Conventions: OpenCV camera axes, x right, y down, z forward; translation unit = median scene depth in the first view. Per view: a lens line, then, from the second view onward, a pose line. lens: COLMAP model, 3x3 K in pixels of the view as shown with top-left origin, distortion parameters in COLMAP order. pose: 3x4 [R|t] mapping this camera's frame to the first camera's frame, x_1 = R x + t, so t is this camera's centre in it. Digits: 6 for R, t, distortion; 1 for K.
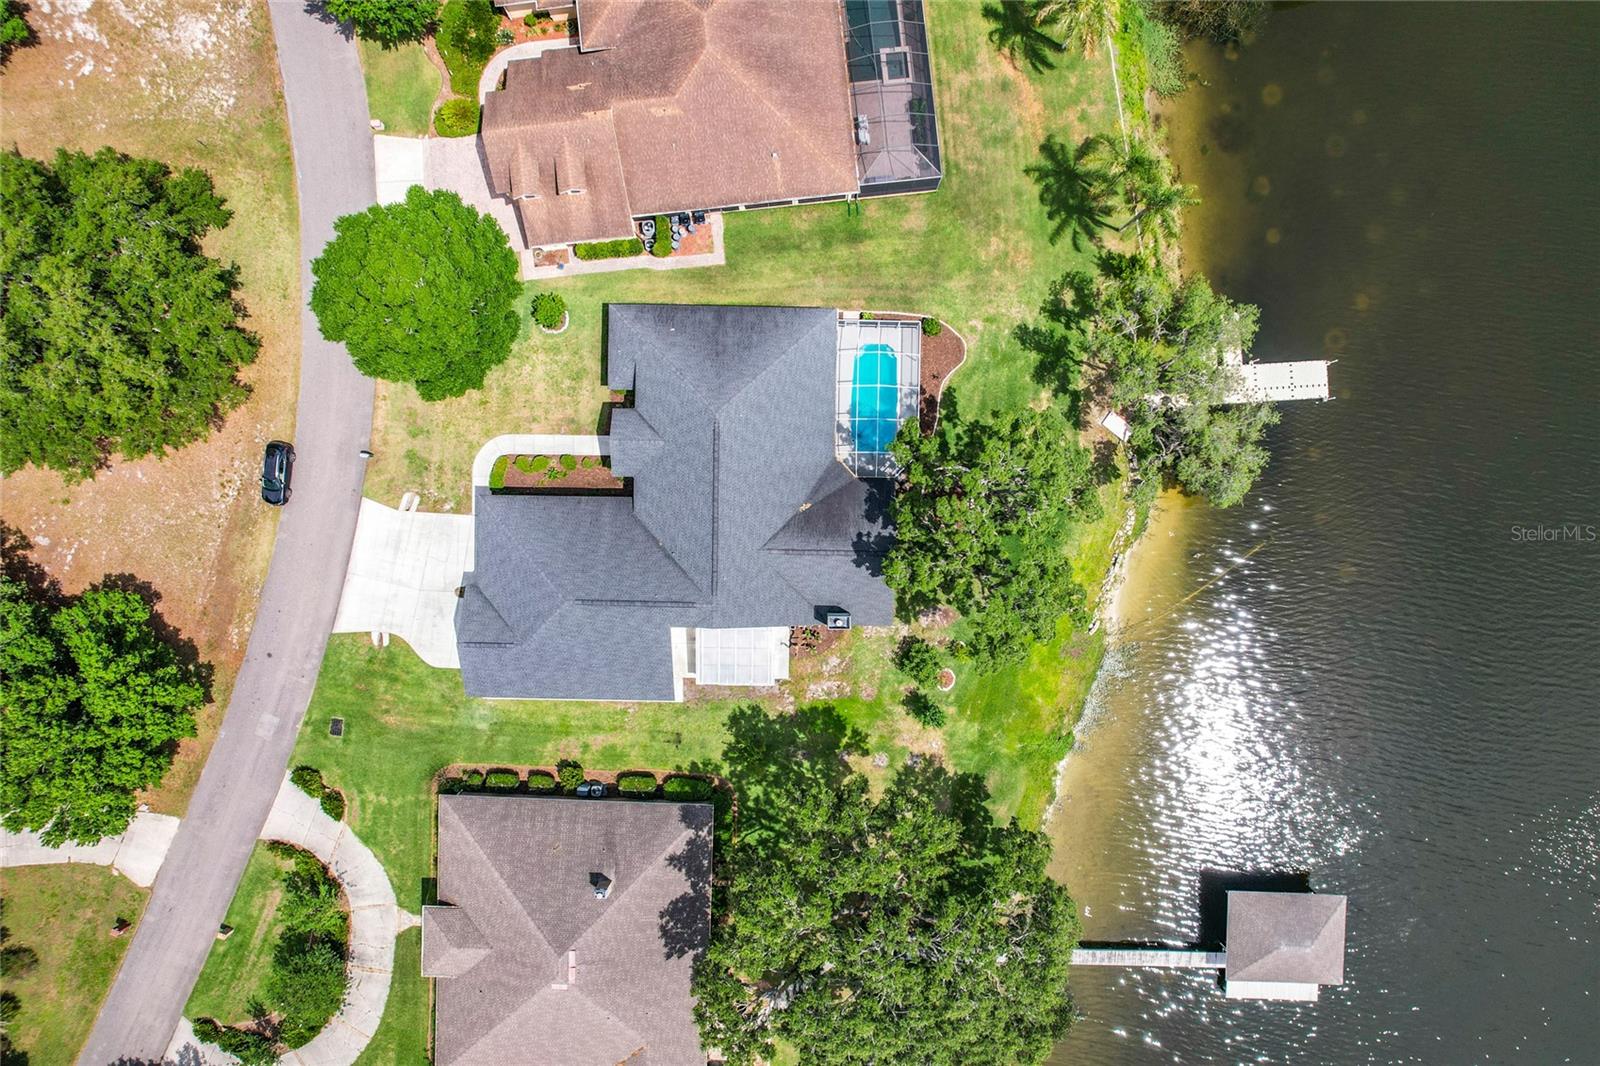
lens RADIAL K [[1029.4, 0, 805.4], [0, 1029.4, 519.0], [0, 0, 1]] dist [-0.074140, 0.071961]
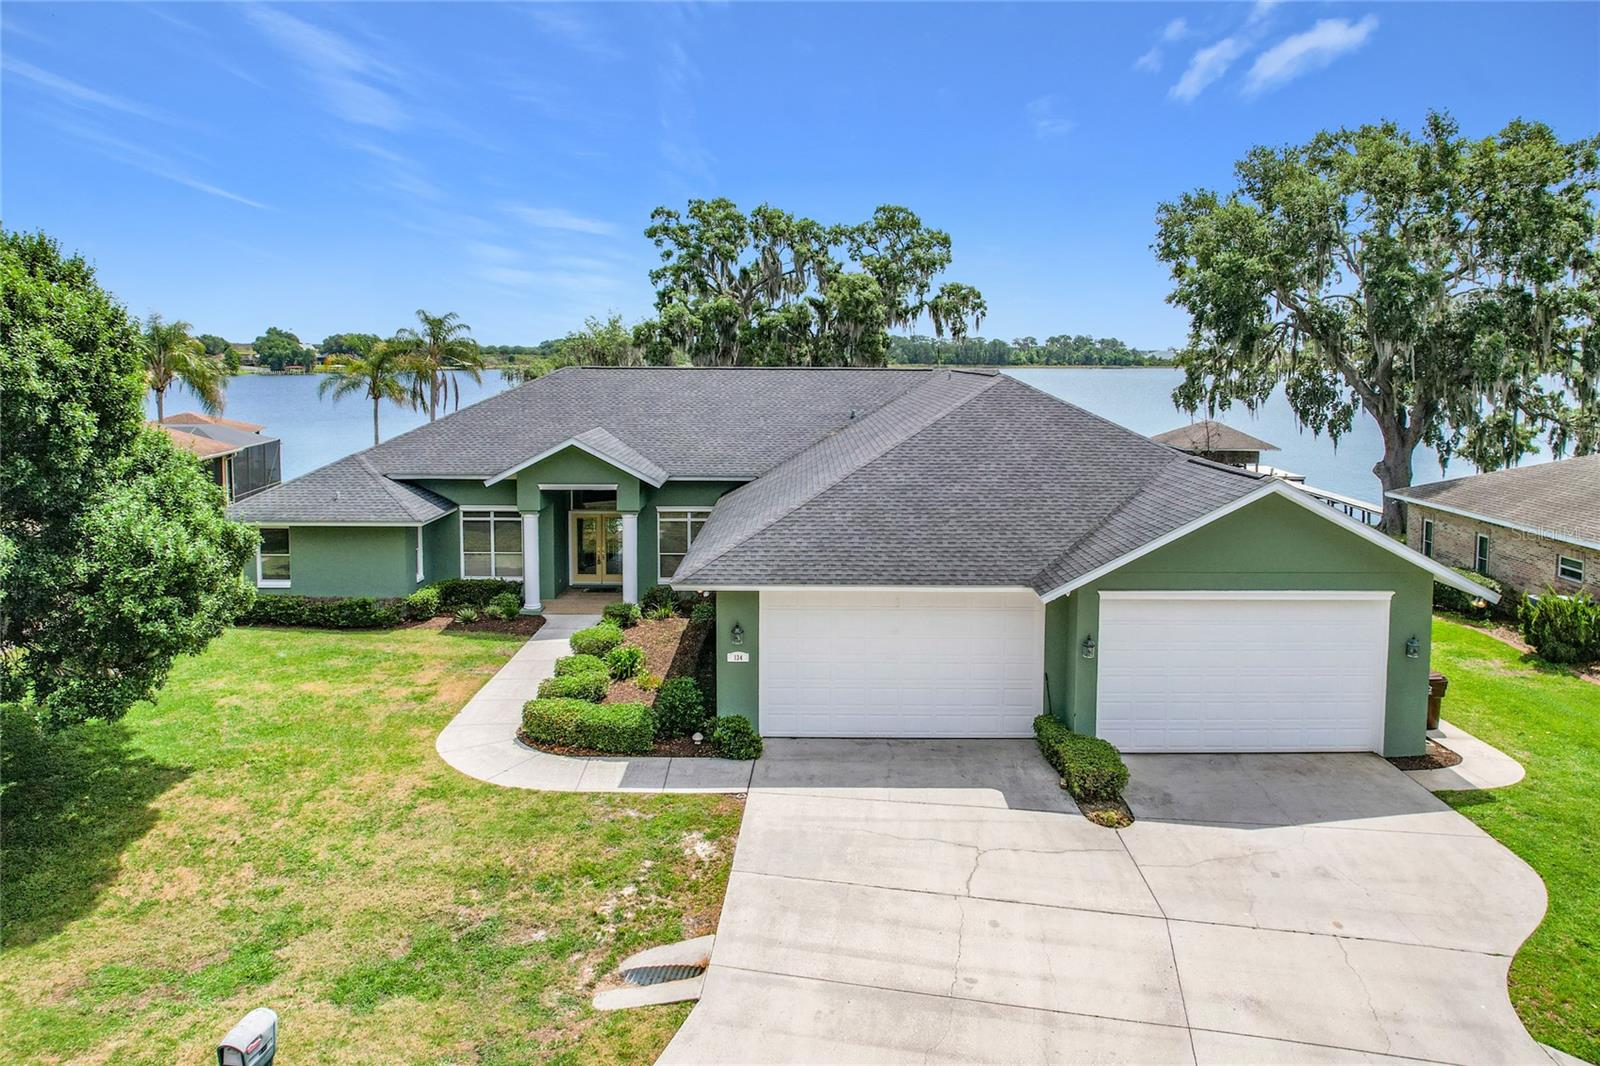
lens RADIAL K [[1074.3, 0, 808.4], [0, 1074.3, 434.0], [0, 0, 1]] dist [-0.066335, 0.050992]
pose [[-0.018736, -0.083530, 0.996329, -0.546628], [0.999535, -0.025534, 0.016656, 0.007504], [0.024049, 0.996178, 0.083969, 0.893036]]
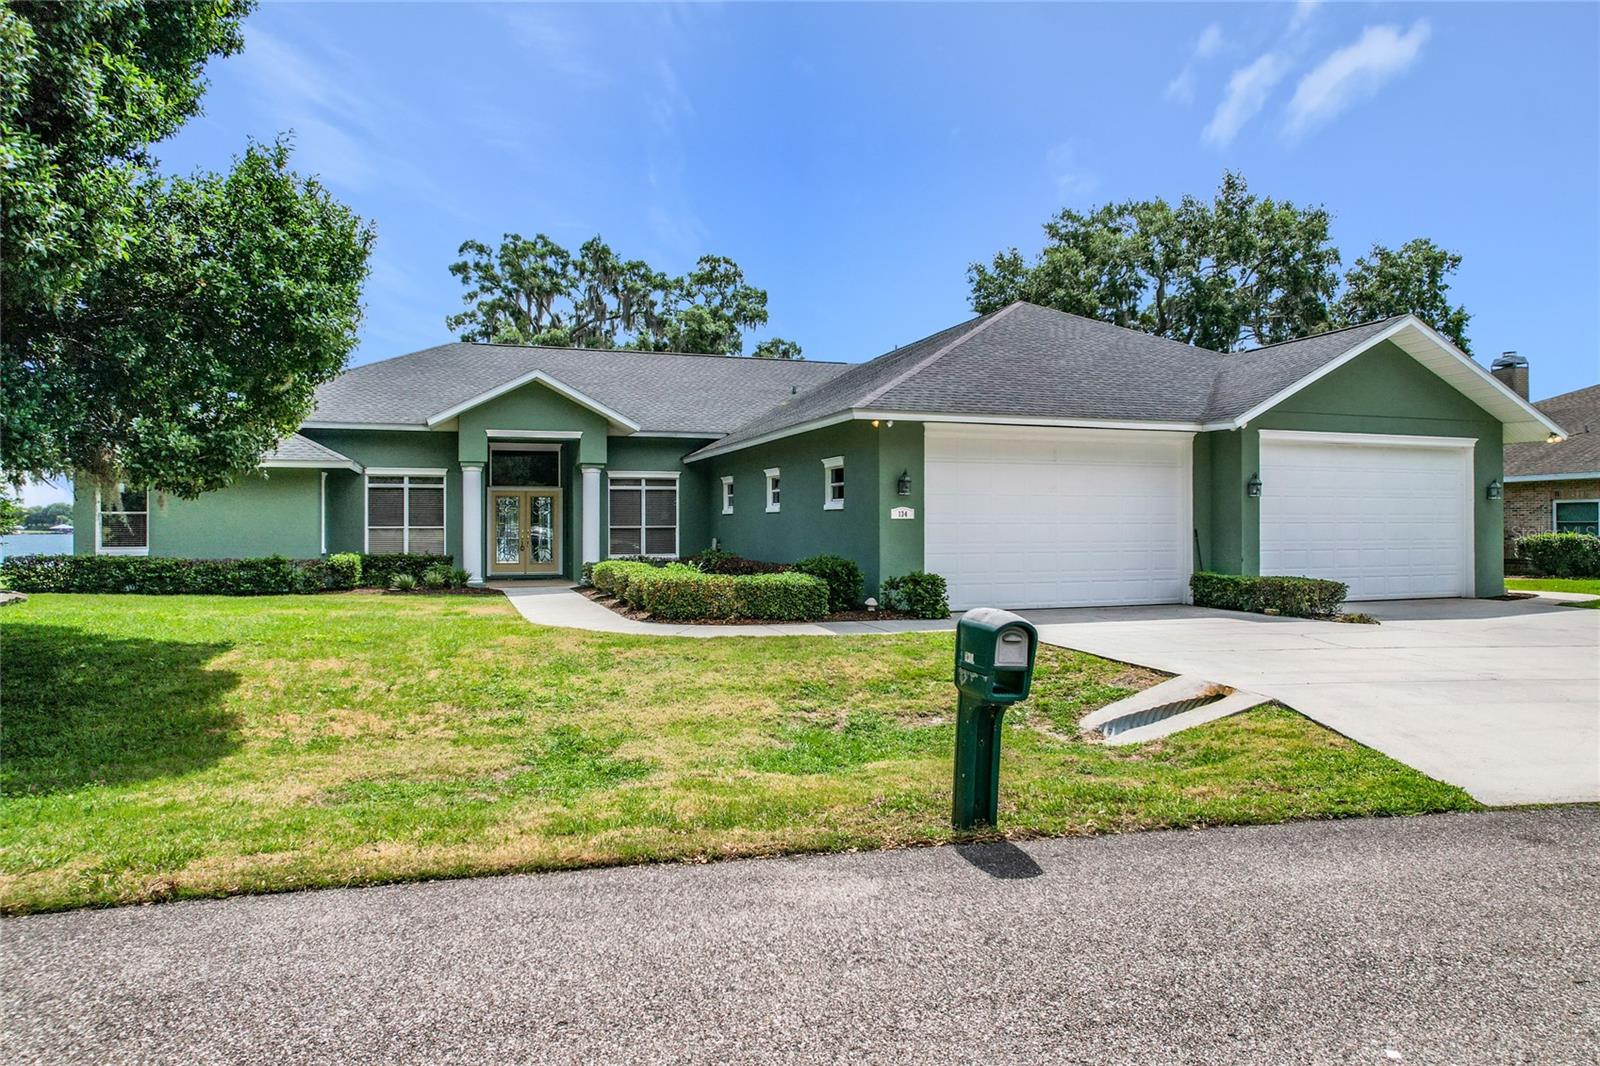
lens RADIAL K [[1045.8, 0, 806.2], [0, 1045.8, 485.1], [0, 0, 1]] dist [-0.078297, 0.074648]
pose [[-0.339166, 0.027339, 0.940329, -0.490225], [0.940279, -0.020979, 0.339757, -0.098800], [0.029016, 0.999406, -0.018591, 0.965791]]
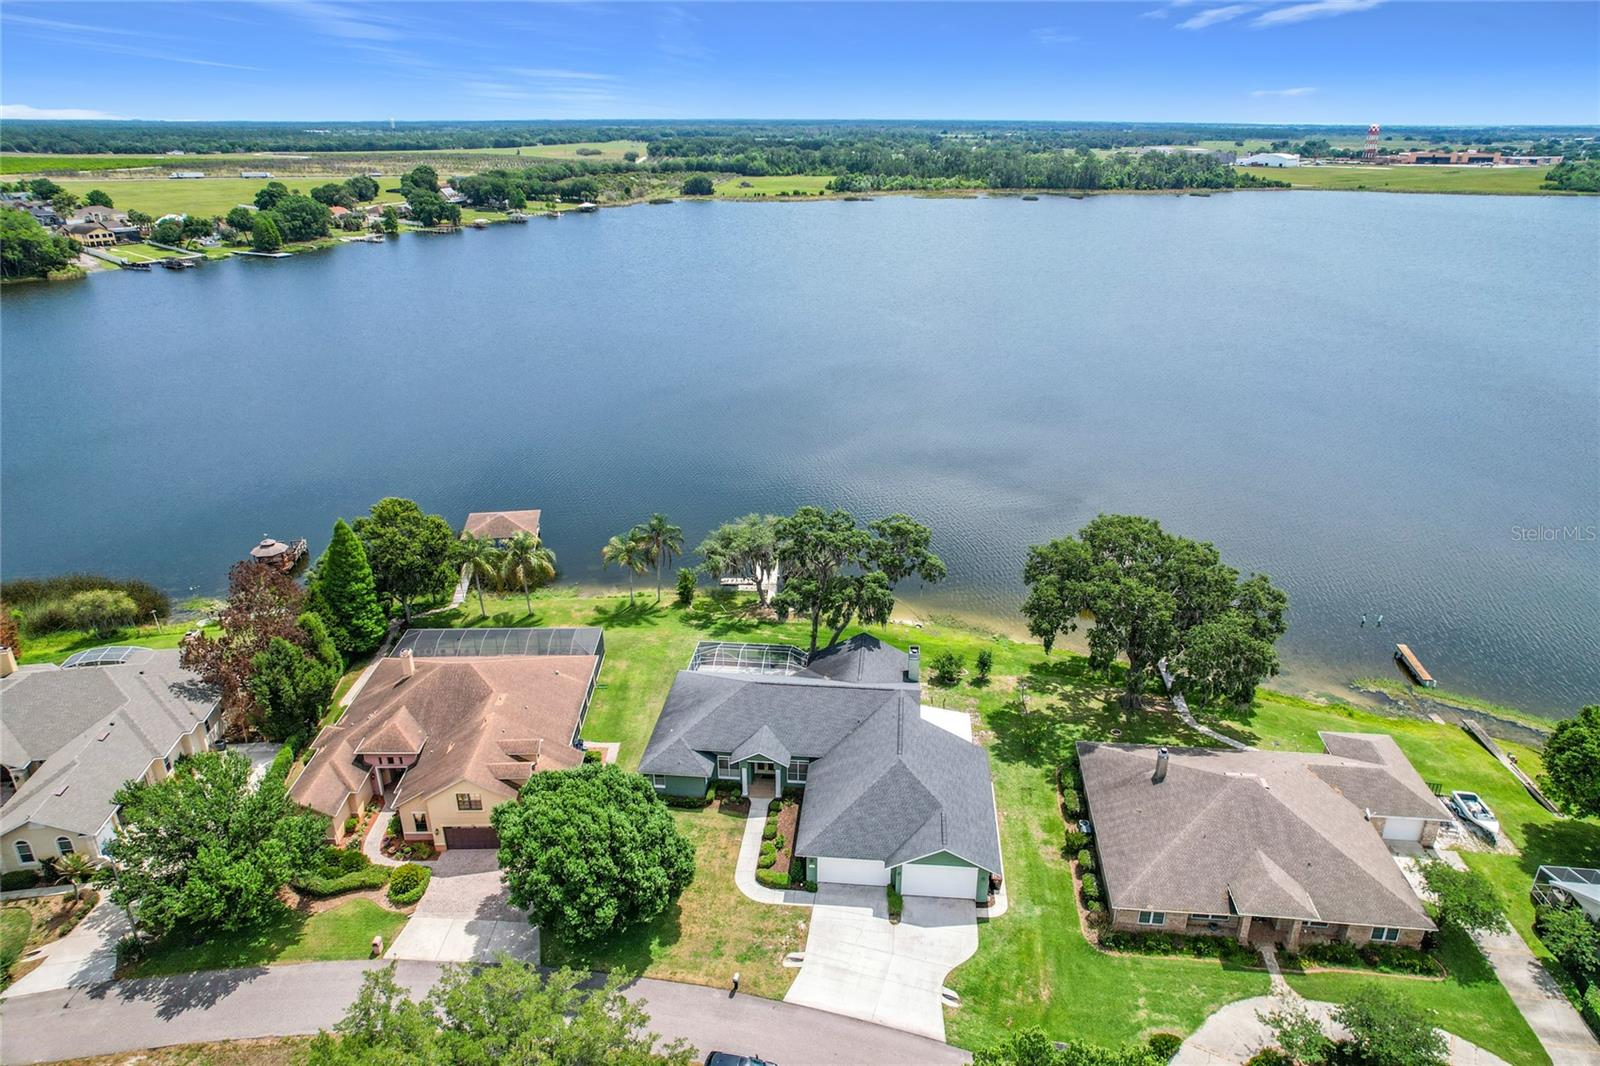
lens RADIAL K [[1029.4, 0, 805.4], [0, 1029.4, 519.0], [0, 0, 1]] dist [-0.074140, 0.071961]
pose [[0.077269, -0.376643, 0.923130, -1.057065], [0.996624, 0.003402, -0.082033, 0.064945], [0.027757, 0.926352, 0.375634, 0.305345]]
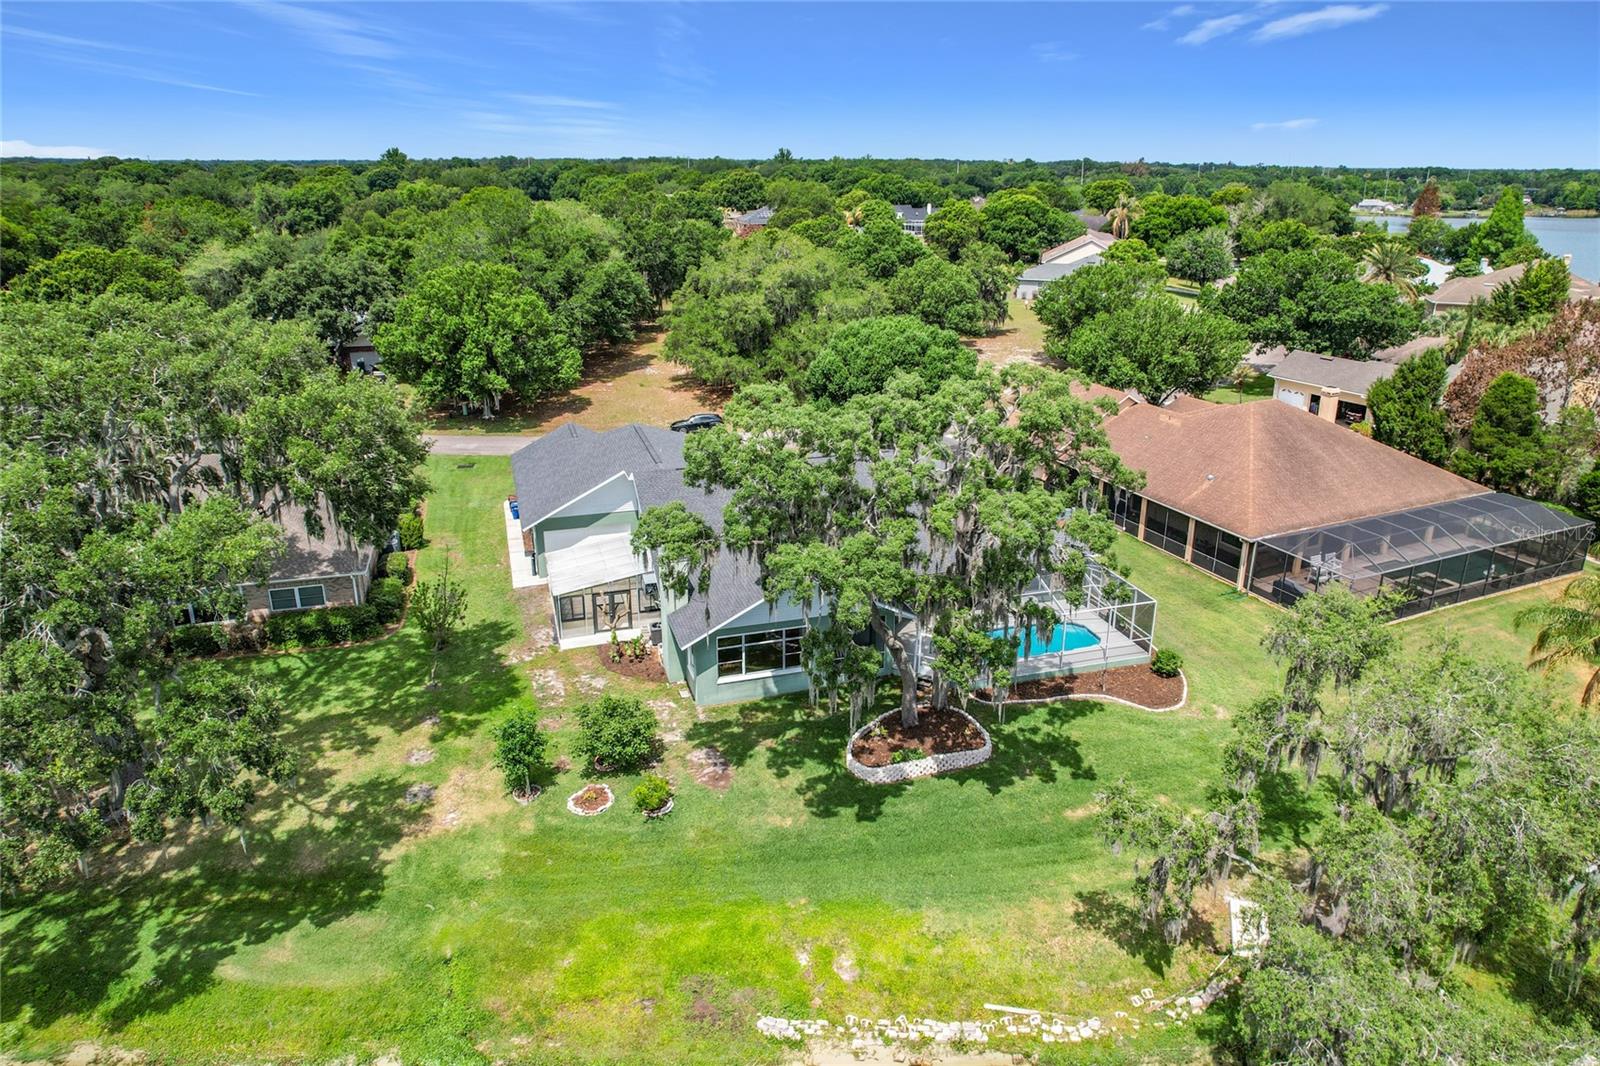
lens RADIAL K [[1029.4, 0, 805.4], [0, 1029.4, 519.0], [0, 0, 1]] dist [-0.074140, 0.071961]
pose [[0.314553, 0.307601, -0.898019, 0.574566], [-0.948829, 0.074071, -0.306979, 0.201201], [-0.027910, 0.948628, 0.315160, 0.718308]]
